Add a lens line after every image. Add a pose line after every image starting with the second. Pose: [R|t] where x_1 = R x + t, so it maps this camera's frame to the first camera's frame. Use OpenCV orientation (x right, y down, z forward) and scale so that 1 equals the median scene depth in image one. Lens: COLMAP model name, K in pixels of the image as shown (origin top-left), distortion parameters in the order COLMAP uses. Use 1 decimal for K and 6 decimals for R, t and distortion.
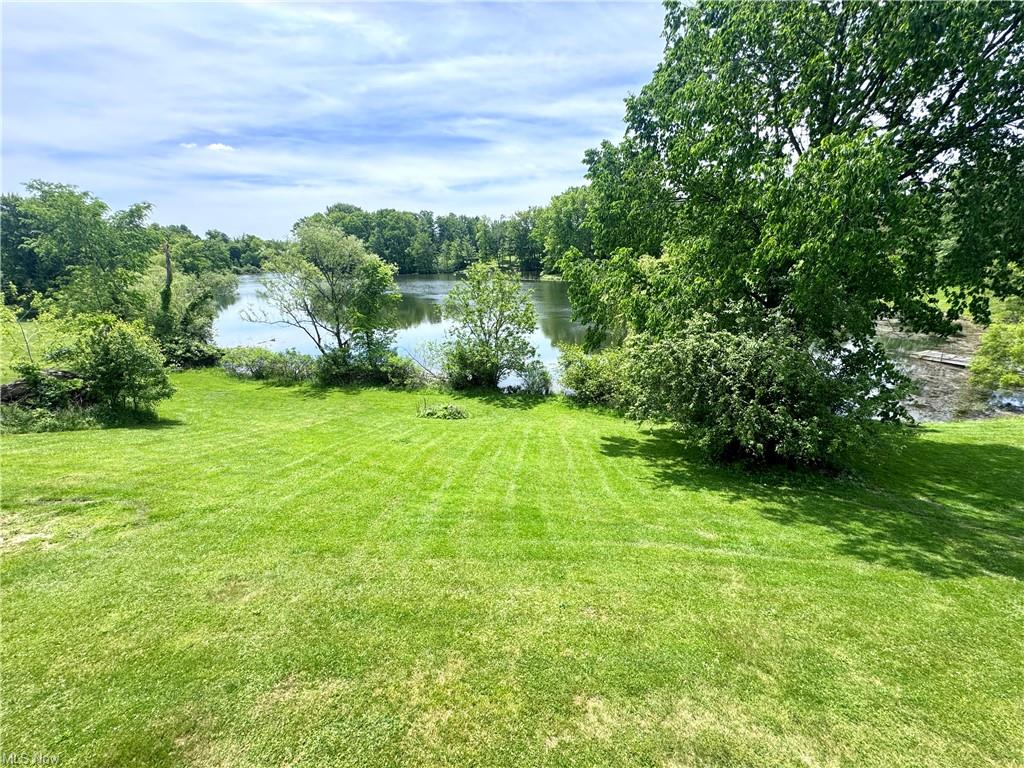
lens RADIAL K [[409.9, 0, 513.7], [0, 409.9, 384.7], [0, 0, 1]] dist [-0.000829, 0.000196]
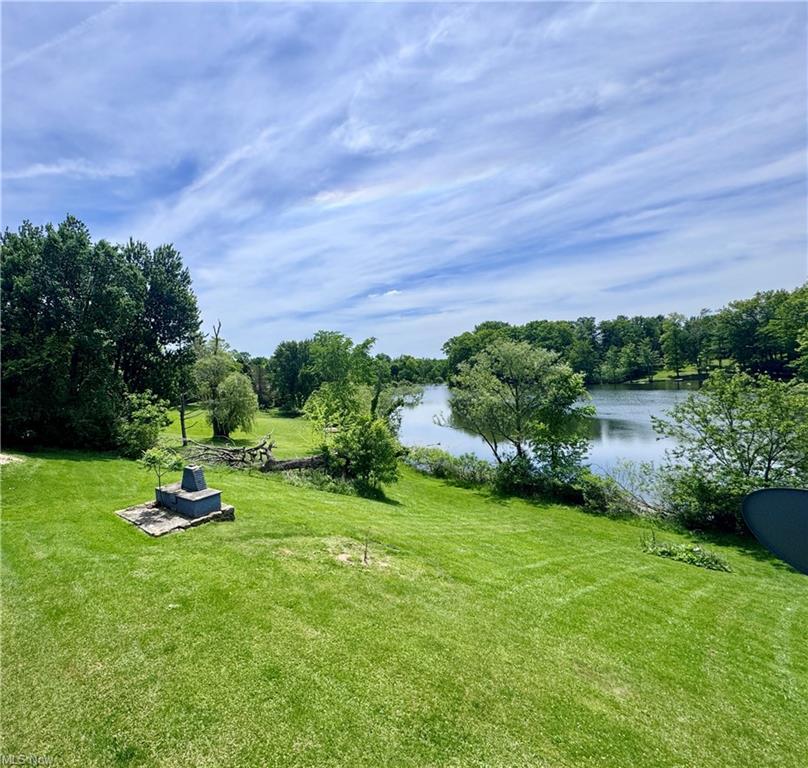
lens RADIAL K [[413.0, 0, 403.9], [0, 413.0, 364.4], [0, 0, 1]] dist [-0.003831, 0.000137]
pose [[0.695546, -0.045109, -0.717064, 0.171084], [-0.175321, 0.957202, -0.230275, -0.044895], [0.696763, 0.285883, 0.657870, 0.153834]]
